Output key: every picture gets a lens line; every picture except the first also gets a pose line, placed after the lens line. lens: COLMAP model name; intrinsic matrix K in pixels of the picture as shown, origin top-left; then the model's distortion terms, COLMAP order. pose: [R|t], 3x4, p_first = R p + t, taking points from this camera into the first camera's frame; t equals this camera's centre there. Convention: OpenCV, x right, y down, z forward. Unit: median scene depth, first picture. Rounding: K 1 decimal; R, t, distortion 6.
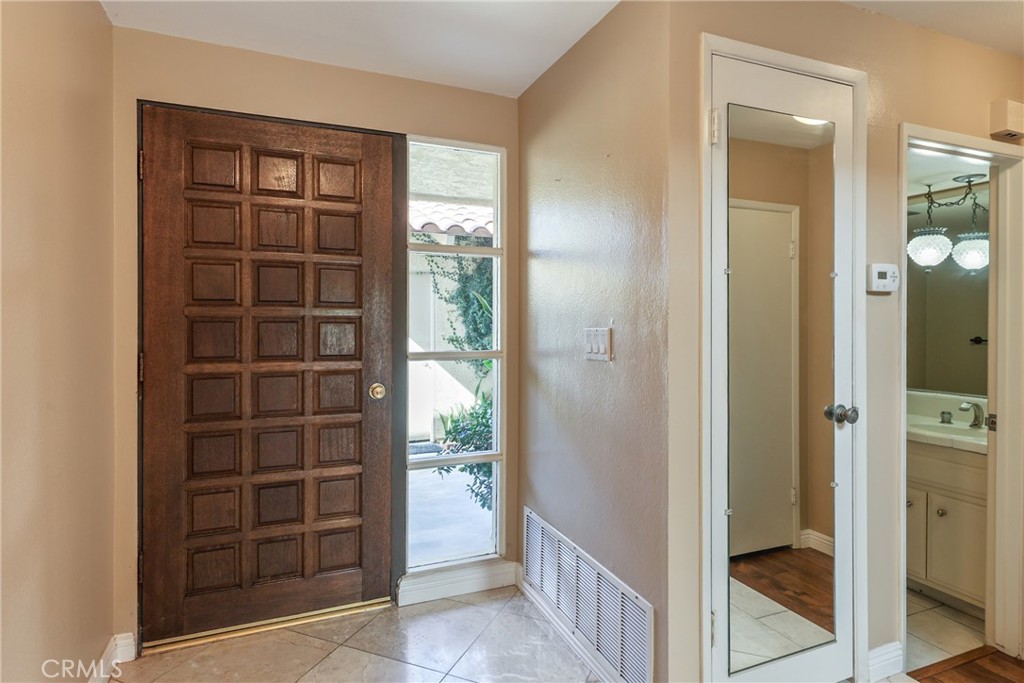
lens RADIAL K [[555.4, 0, 514.7], [0, 555.4, 336.9], [0, 0, 1]] dist [-0.003975, 0.000064]
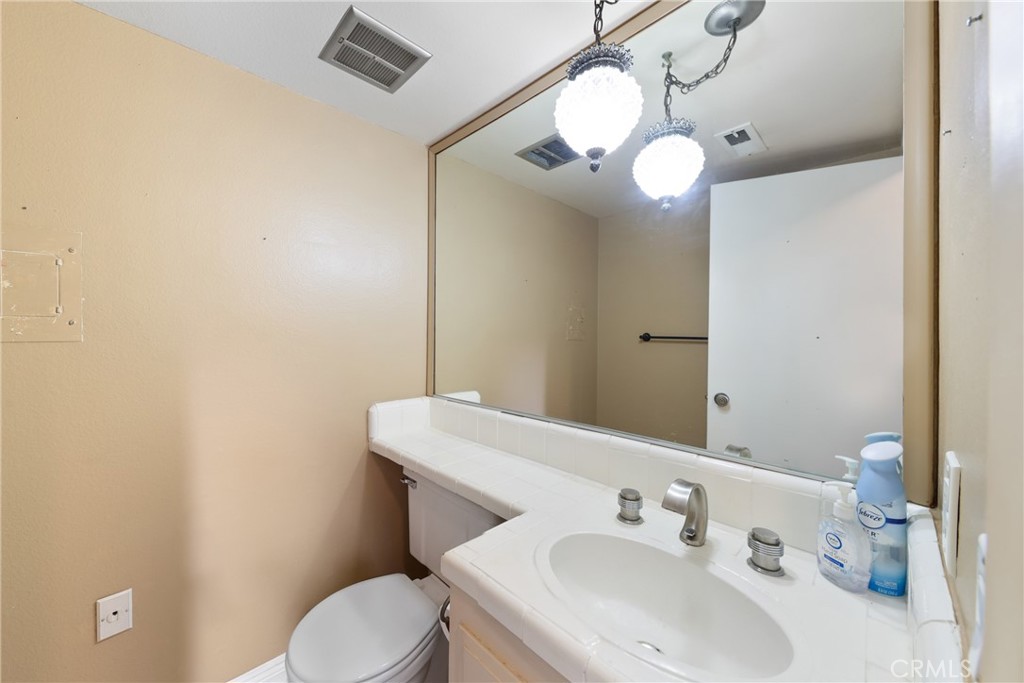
lens RADIAL K [[360.1, 0, 507.9], [0, 360.1, 339.9], [0, 0, 1]] dist [0.000537, -0.000165]
pose [[0.925026, 0.002923, 0.379893, 0.577401], [-0.001246, 0.999988, -0.004661, 0.018075], [-0.379902, 0.003839, 0.925019, 0.766711]]
